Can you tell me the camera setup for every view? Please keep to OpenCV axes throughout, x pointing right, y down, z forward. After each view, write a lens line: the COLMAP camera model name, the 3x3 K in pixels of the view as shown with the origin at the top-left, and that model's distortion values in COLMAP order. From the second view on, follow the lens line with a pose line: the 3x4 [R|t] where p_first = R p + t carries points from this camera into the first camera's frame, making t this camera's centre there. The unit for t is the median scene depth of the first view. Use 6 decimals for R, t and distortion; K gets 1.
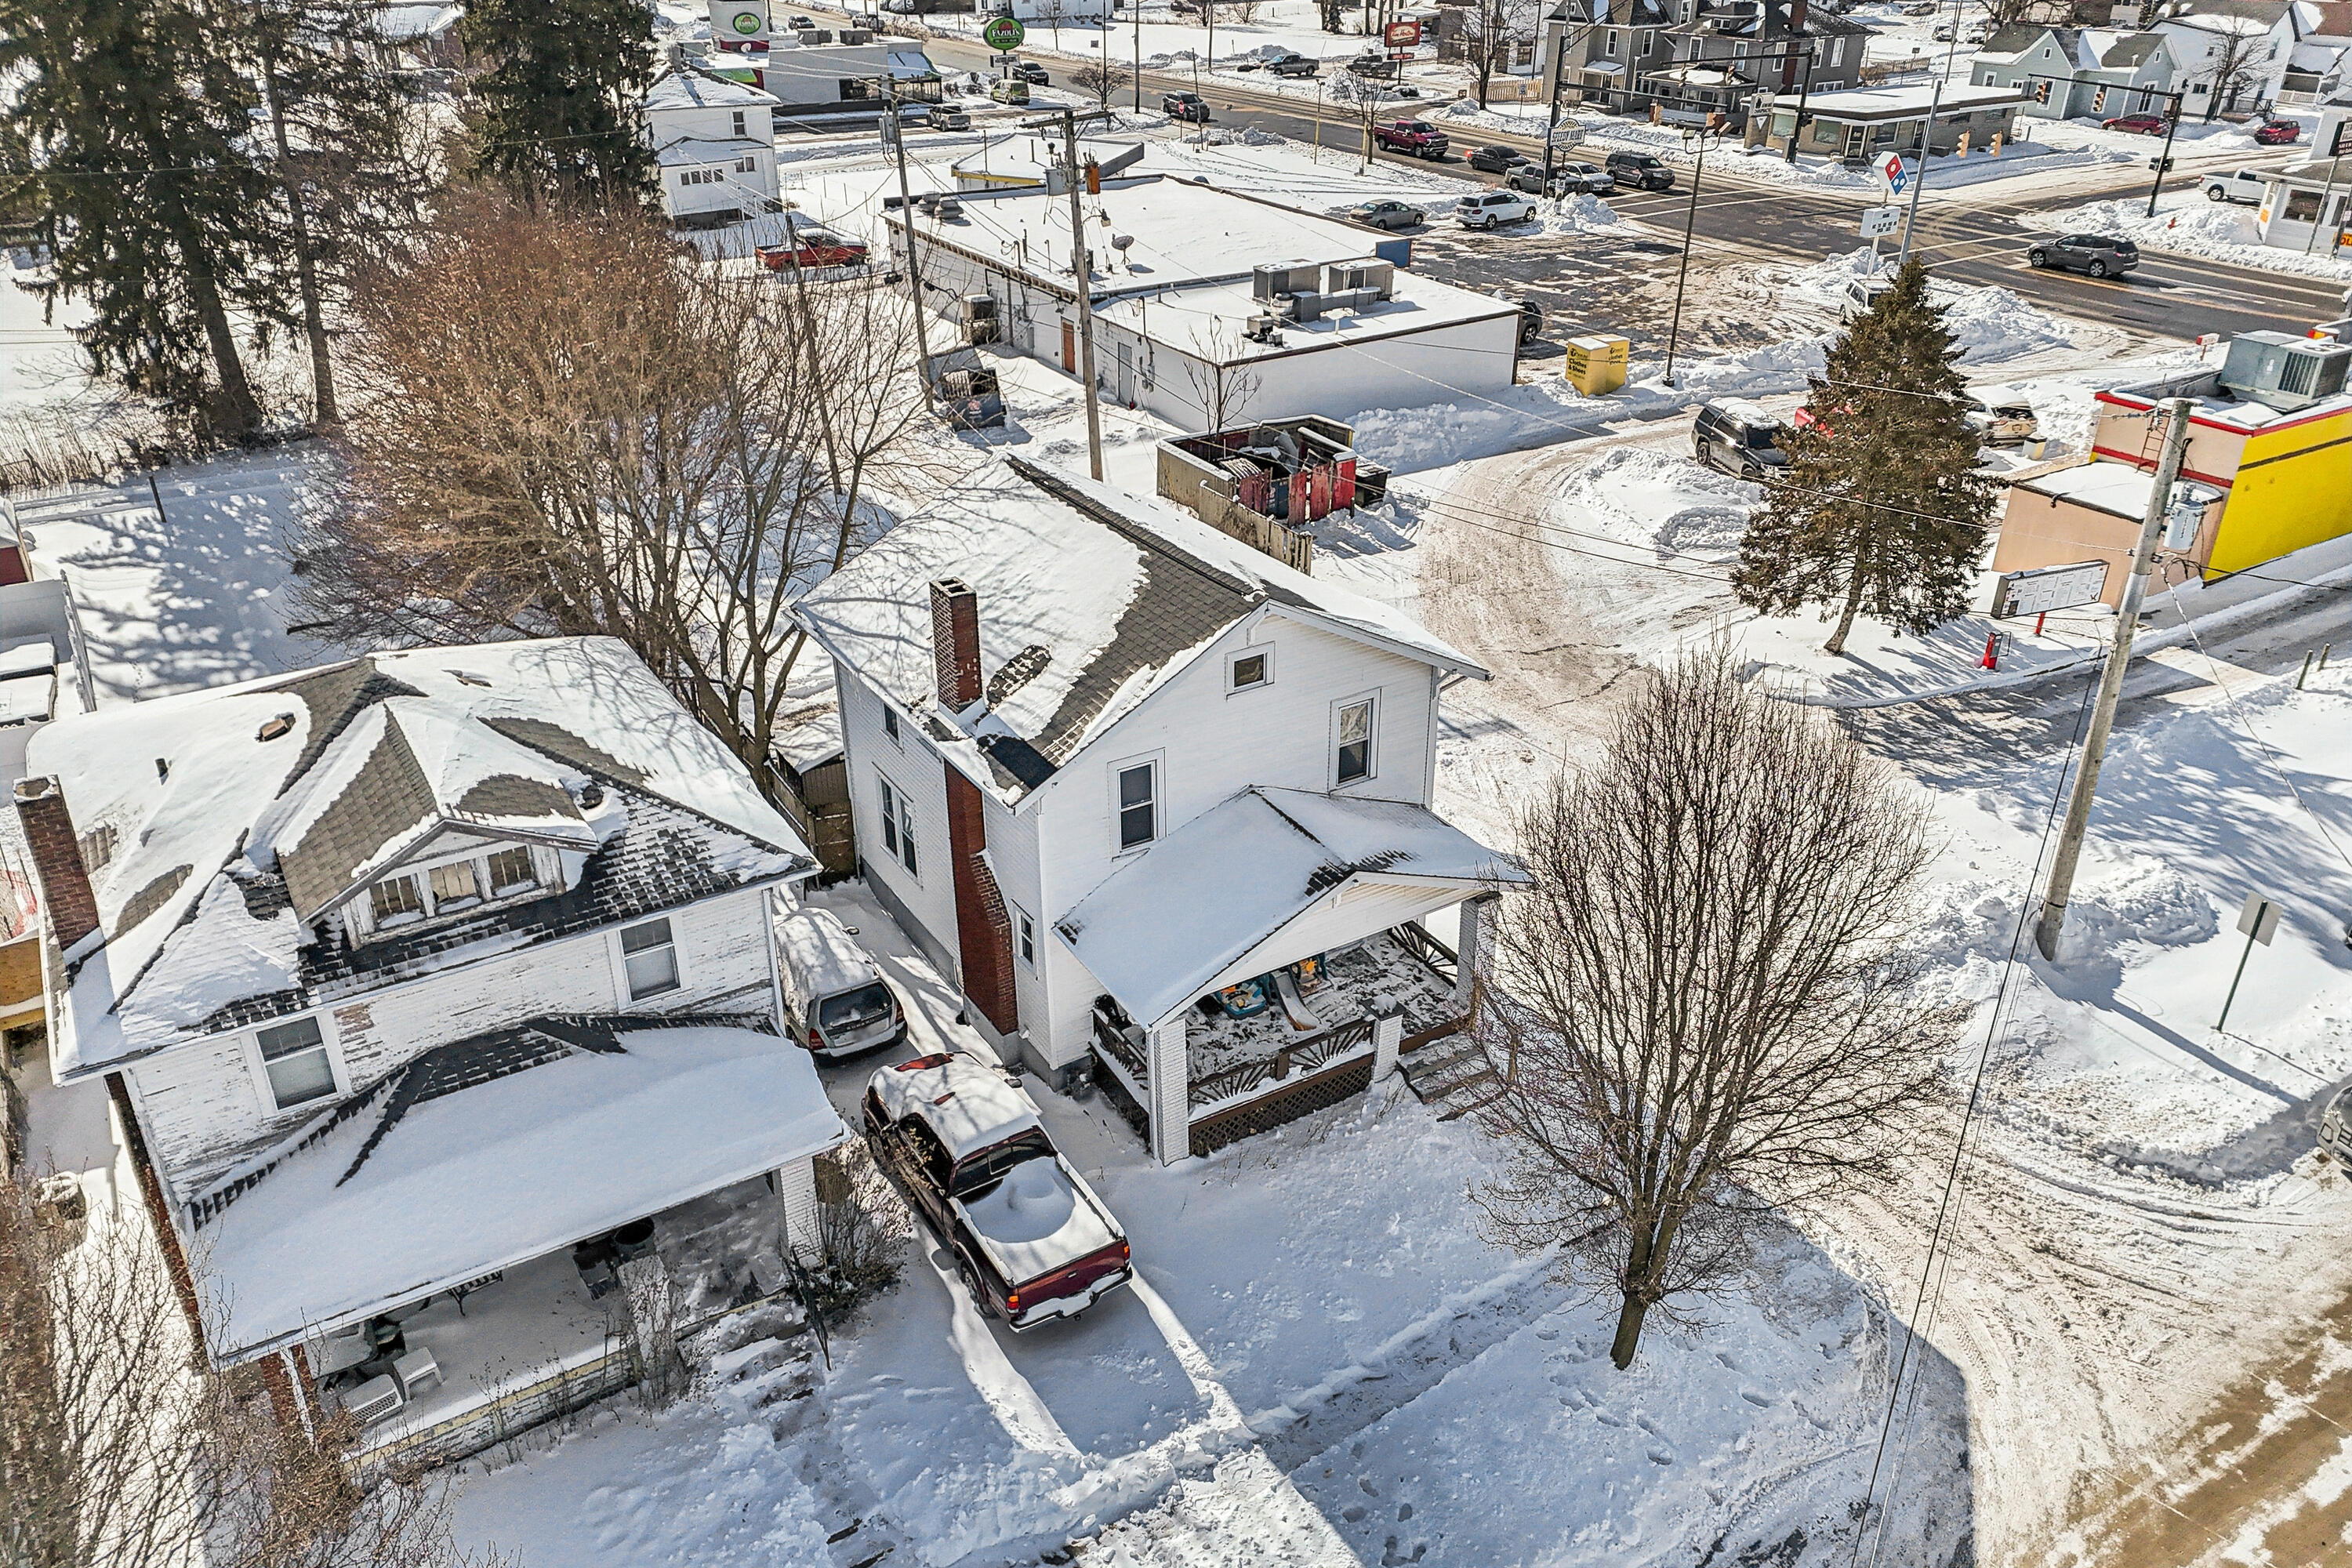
lens RADIAL K [[1727.1, 0, 1176.0], [0, 1727.1, 784.0], [0, 0, 1]] dist [0.089718, -0.073464]
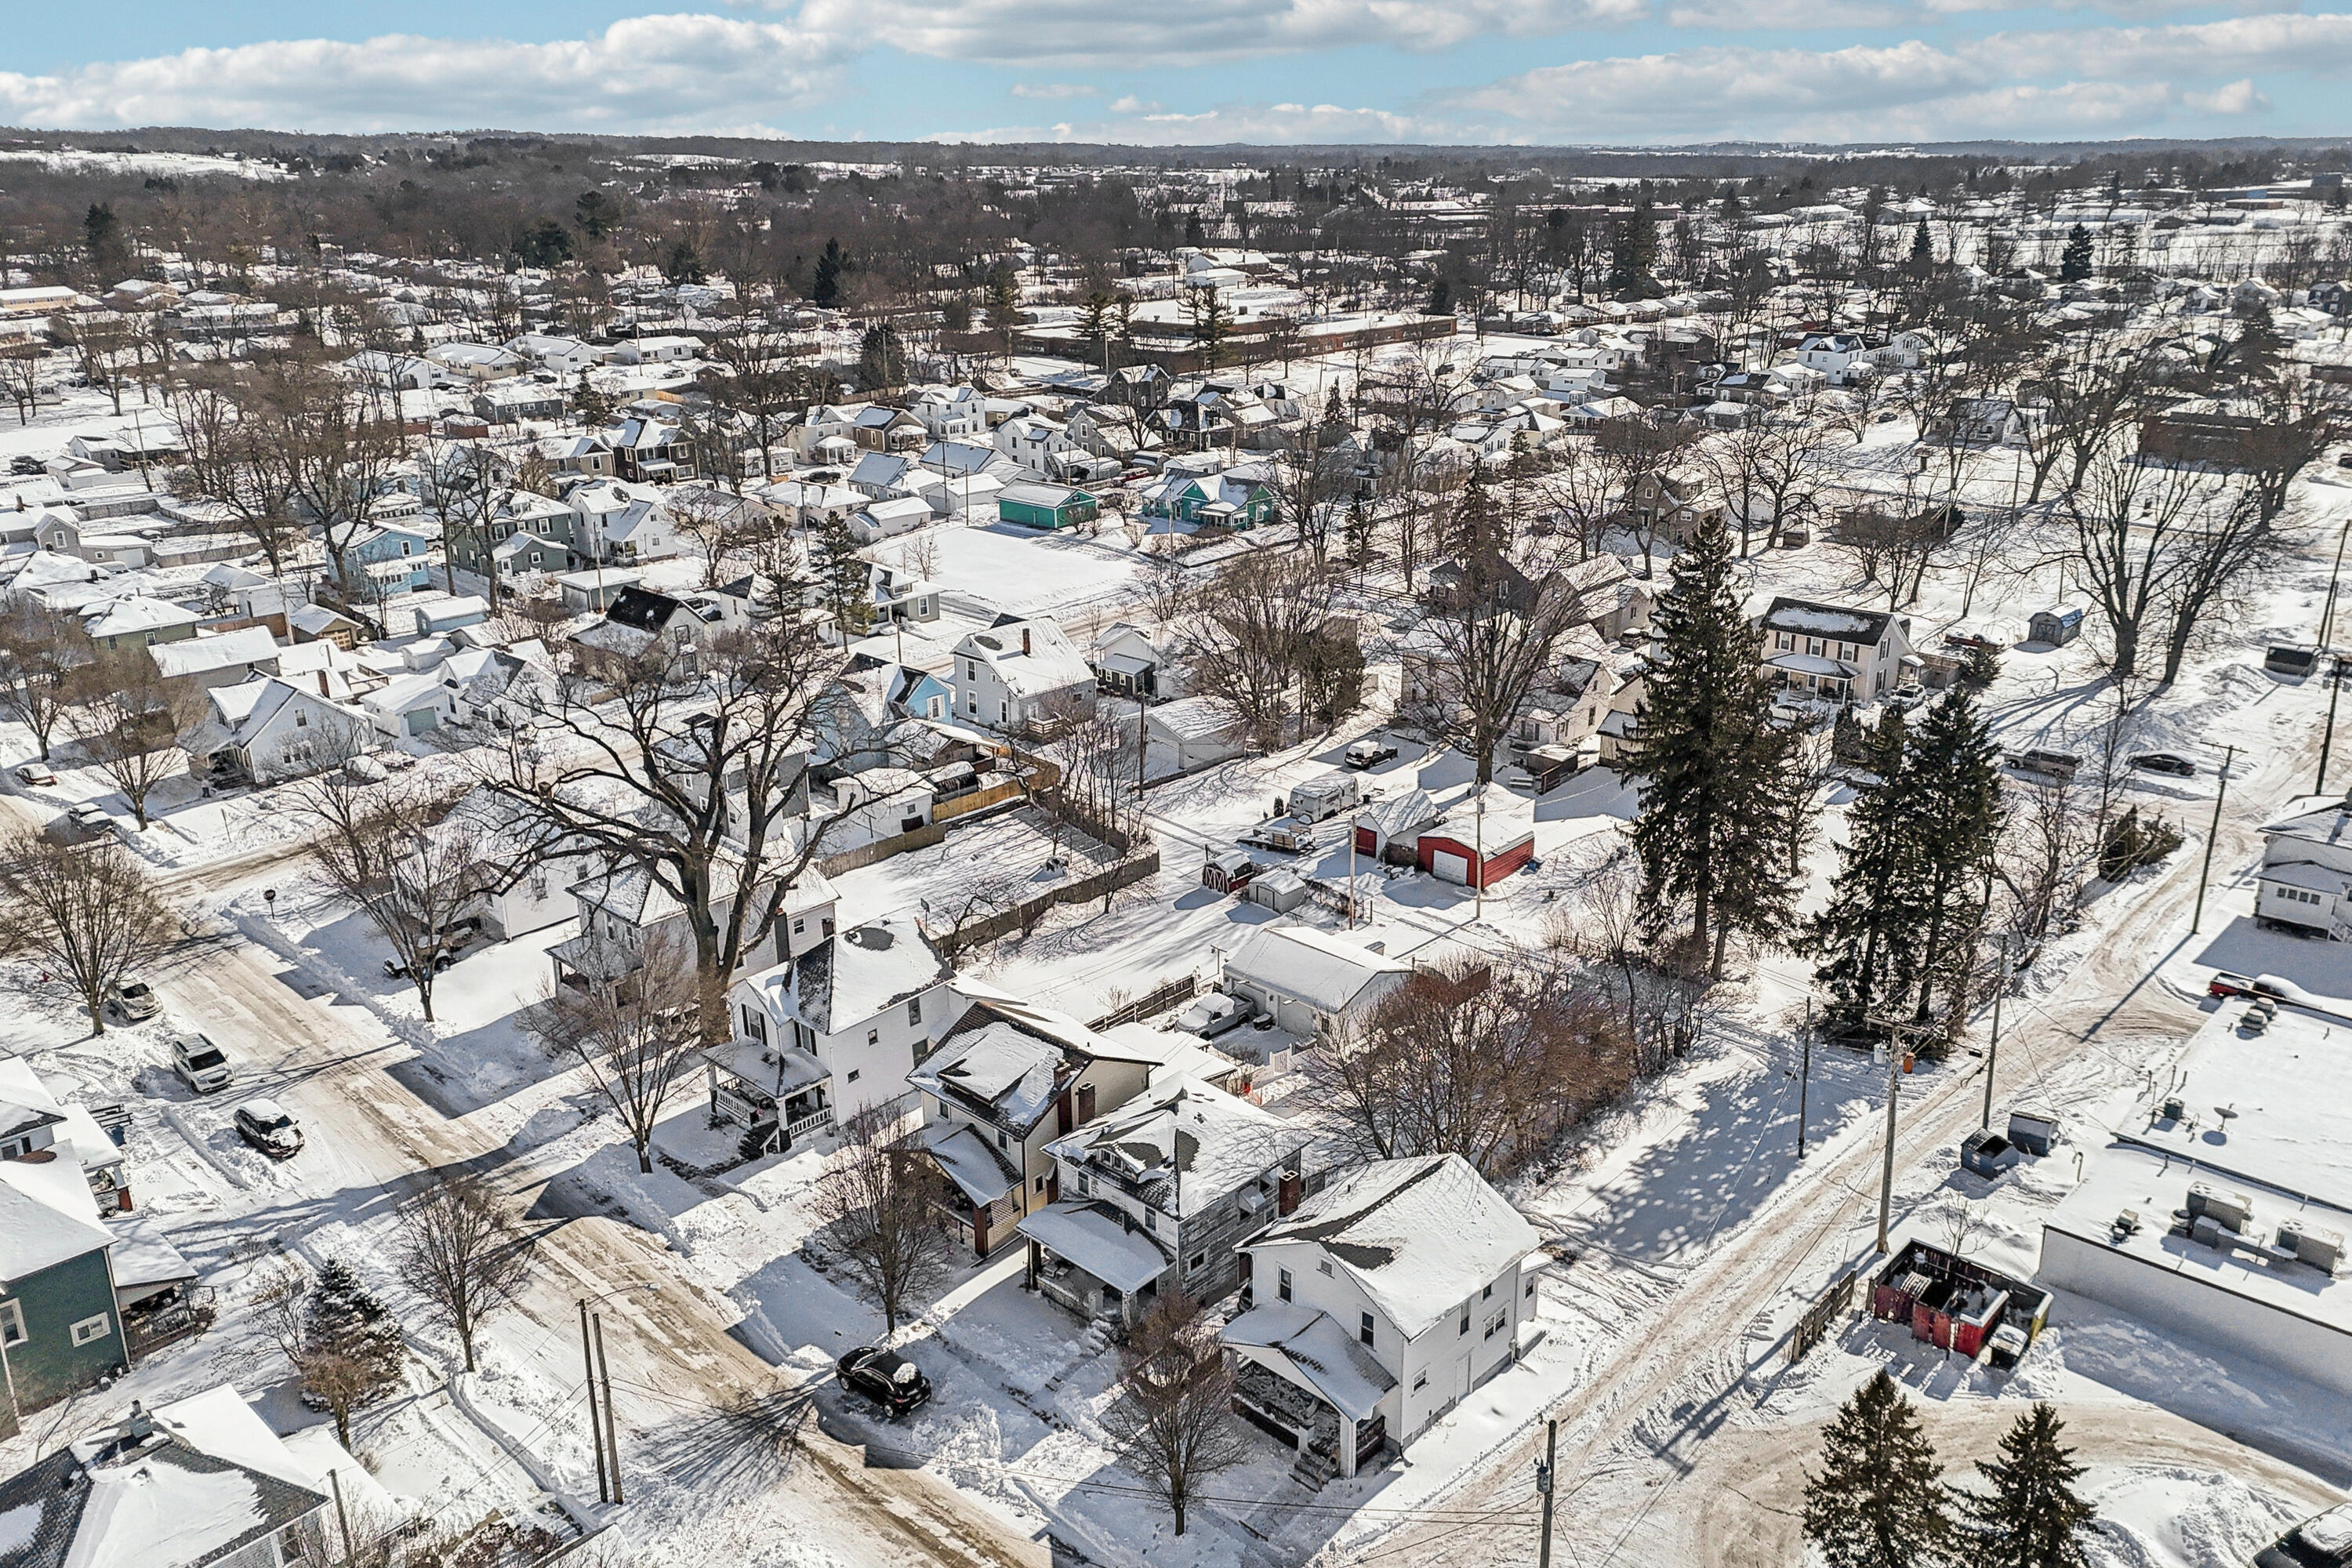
lens RADIAL K [[1807.6, 0, 1168.6], [0, 1807.6, 762.3], [0, 0, 1]] dist [0.111108, -0.120852]
pose [[0.252237, 0.309254, -0.916918, 2.484108], [-0.433375, 0.883318, 0.178704, -1.234755], [0.865195, 0.352294, 0.356829, -0.471227]]
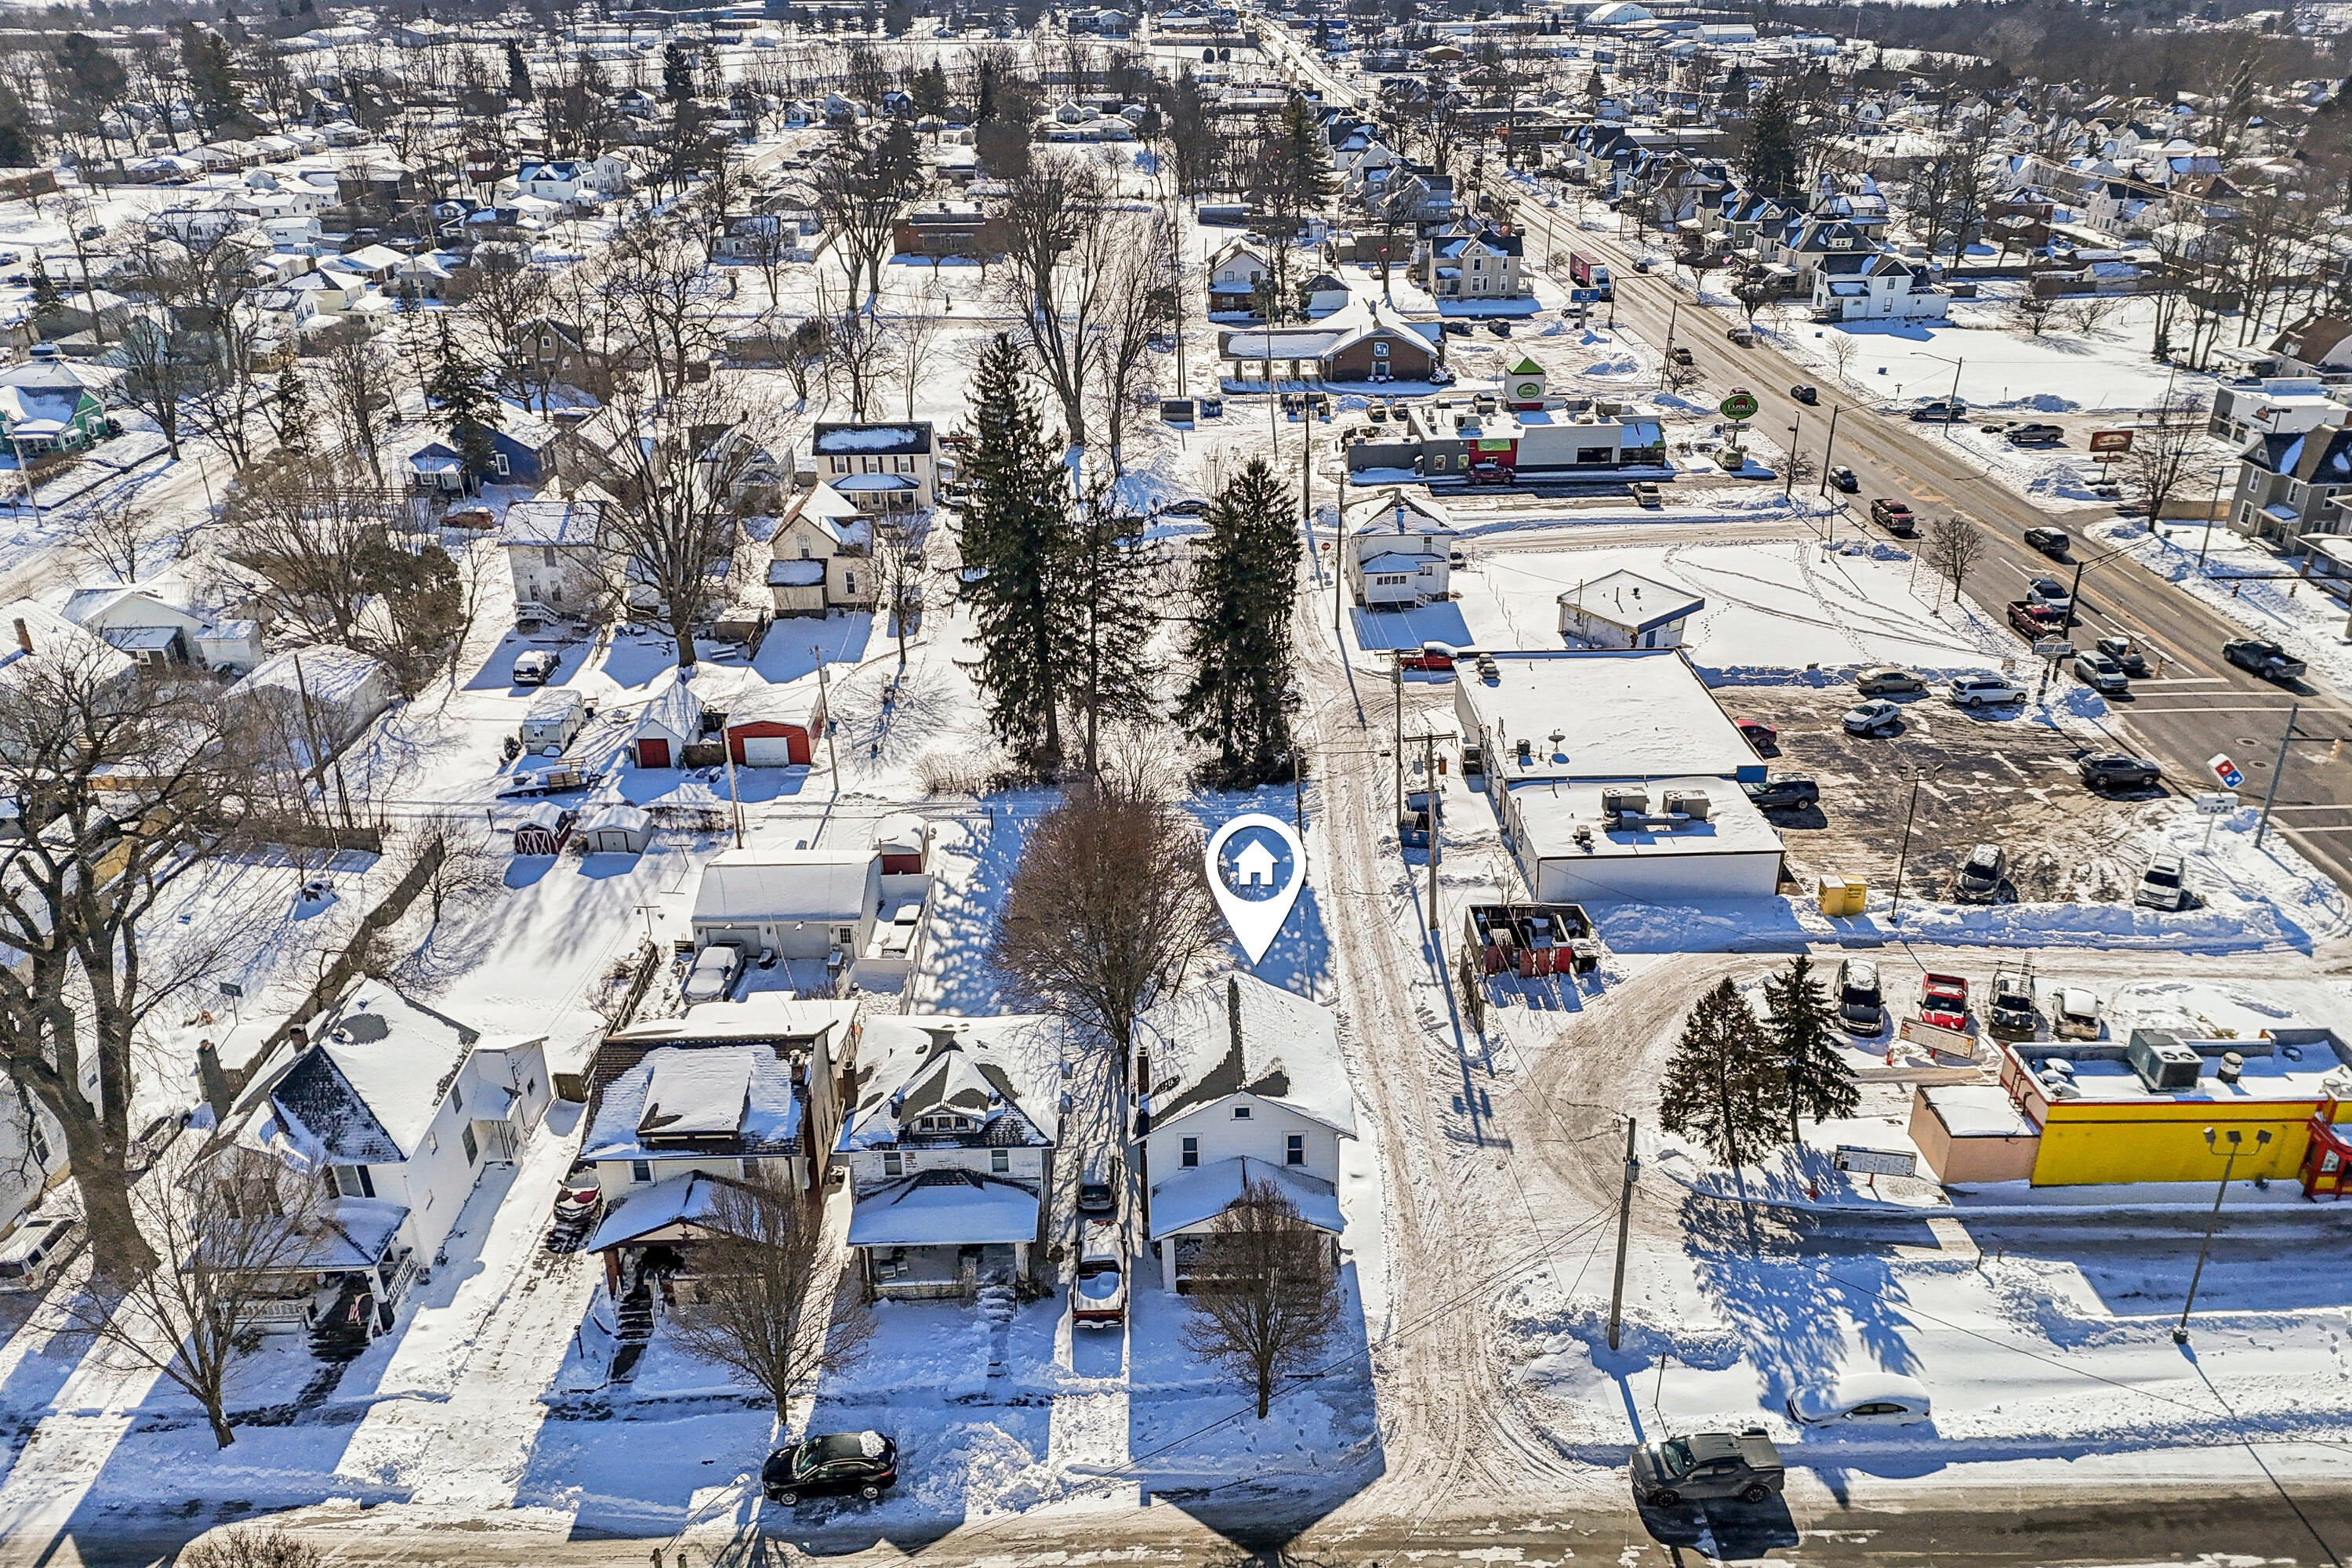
lens RADIAL K [[1807.6, 0, 1168.6], [0, 1807.6, 762.3], [0, 0, 1]] dist [0.111108, -0.120852]
pose [[0.859068, 0.201124, -0.470692, 1.234700], [-0.225359, 0.974263, 0.004990, -0.623637], [0.459581, 0.101788, 0.882284, -1.631096]]
